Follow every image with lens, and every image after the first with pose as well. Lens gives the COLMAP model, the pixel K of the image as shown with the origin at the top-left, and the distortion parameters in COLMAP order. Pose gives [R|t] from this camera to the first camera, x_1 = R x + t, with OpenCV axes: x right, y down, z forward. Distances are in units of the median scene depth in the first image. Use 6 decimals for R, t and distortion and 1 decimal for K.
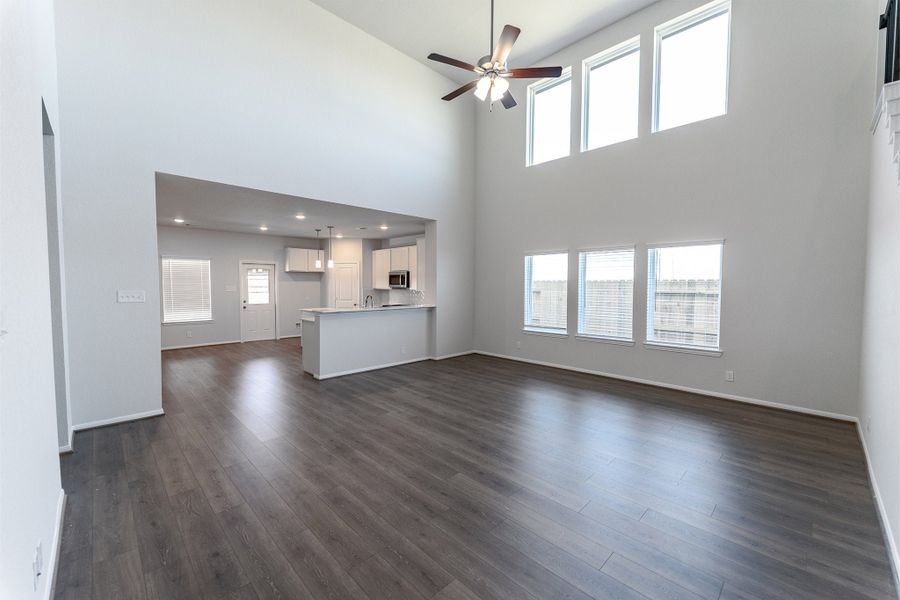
lens RADIAL K [[359.7, 0, 452.6], [0, 359.7, 301.8], [0, 0, 1]] dist [0.004279, -0.001631]
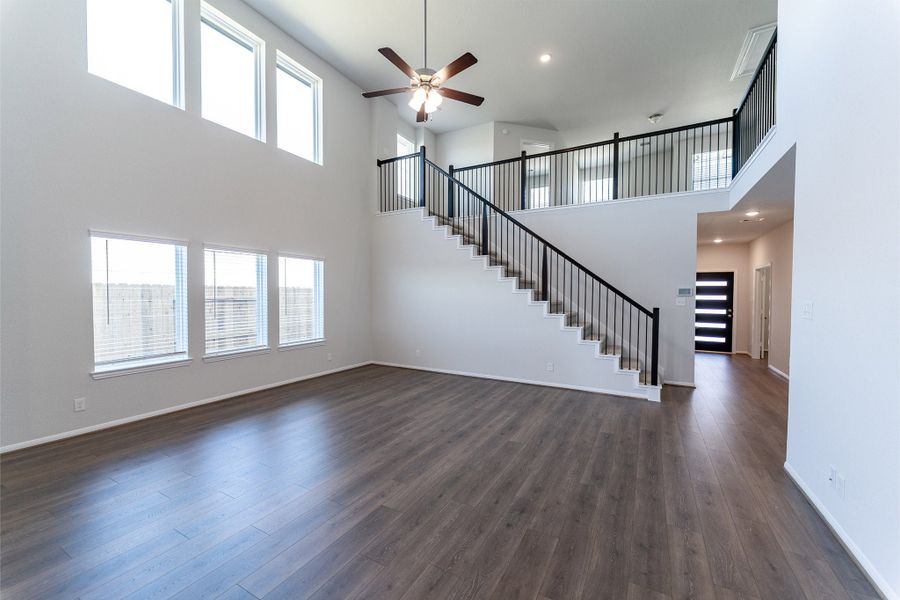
lens RADIAL K [[359.7, 0, 446.7], [0, 359.7, 302.1], [0, 0, 1]] dist [0.004279, -0.001631]
pose [[-0.271852, -0.023434, 0.962054, -0.463626], [0.039940, 0.998567, 0.035609, -0.025391], [-0.961510, 0.048105, -0.270527, 0.632115]]
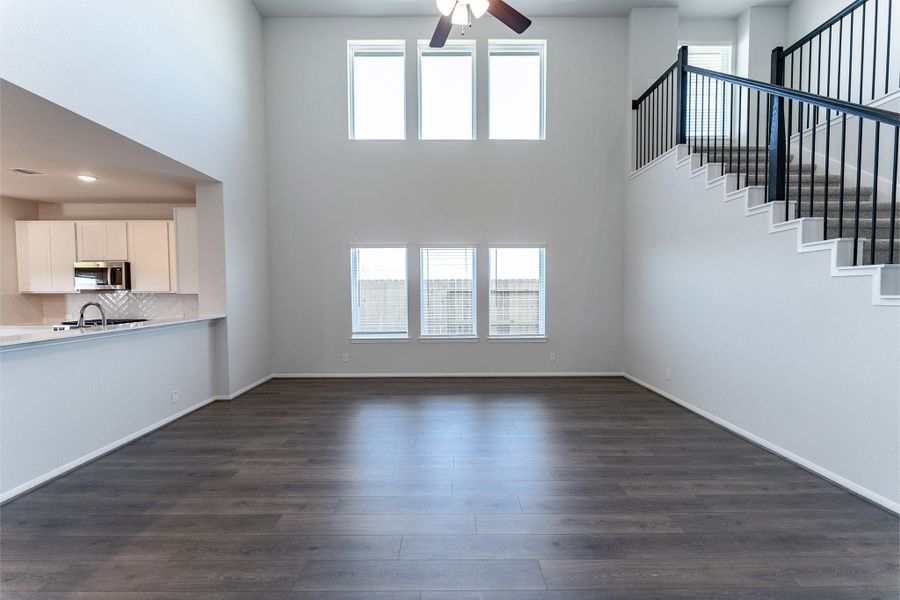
lens RADIAL K [[359.7, 0, 450.5], [0, 359.7, 303.2], [0, 0, 1]] dist [0.004279, -0.001631]
pose [[0.702841, -0.036916, 0.710388, -0.223214], [0.040409, 0.999112, 0.011940, -0.003256], [-0.710198, 0.020314, 0.703709, 0.262593]]
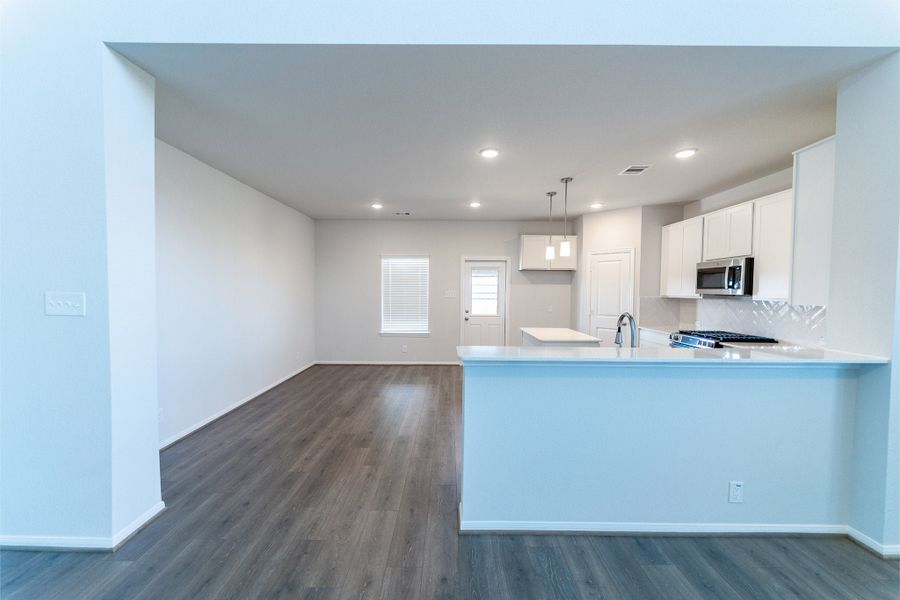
lens RADIAL K [[359.7, 0, 448.4], [0, 359.7, 302.6], [0, 0, 1]] dist [0.004279, -0.001631]
pose [[0.705202, 0.025803, -0.708537, -0.091021], [-0.038946, 0.999238, -0.002373, -0.020197], [0.707936, 0.029268, 0.705670, 0.565939]]
